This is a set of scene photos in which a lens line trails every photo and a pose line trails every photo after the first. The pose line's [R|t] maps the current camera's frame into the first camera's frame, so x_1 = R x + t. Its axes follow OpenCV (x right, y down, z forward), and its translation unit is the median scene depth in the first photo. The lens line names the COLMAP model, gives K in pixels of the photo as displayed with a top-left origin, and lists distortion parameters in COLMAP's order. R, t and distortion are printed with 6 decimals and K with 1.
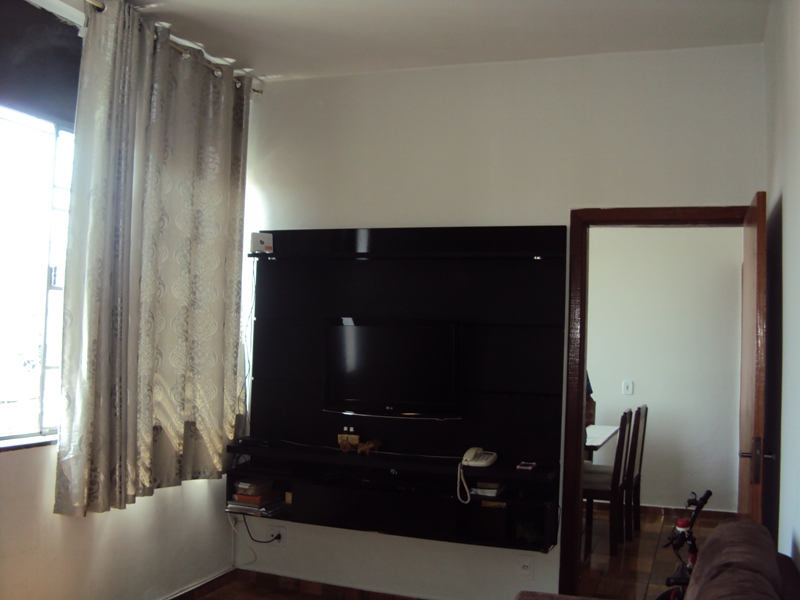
lens RADIAL K [[825.0, 0, 400.0], [0, 825.0, 300.0], [0, 0, 1]] dist [-0.208610, 0.218365]
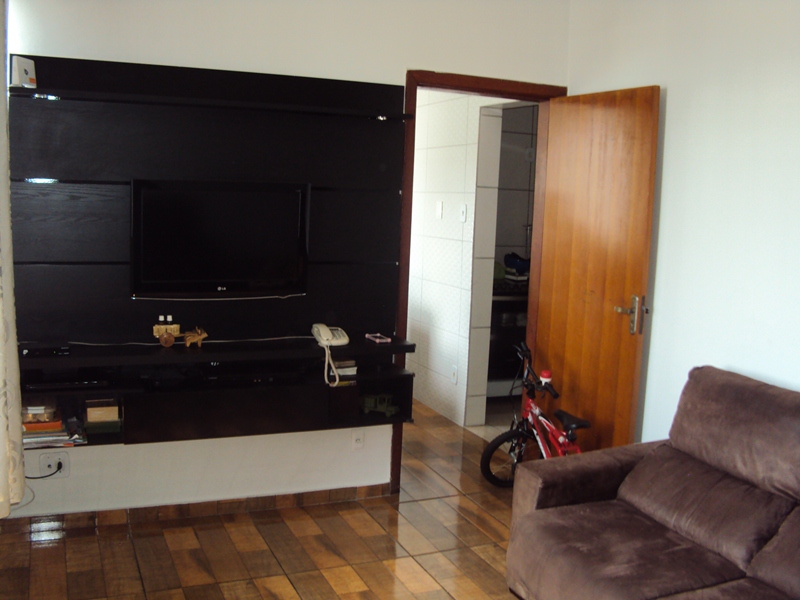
lens RADIAL K [[825.0, 0, 400.0], [0, 825.0, 300.0], [0, 0, 1]] dist [-0.208610, 0.218365]
pose [[0.715462, -0.094744, 0.692198, -0.458728], [-0.047912, 0.981776, 0.183903, -0.019089], [-0.697007, -0.164740, 0.697884, 0.288063]]
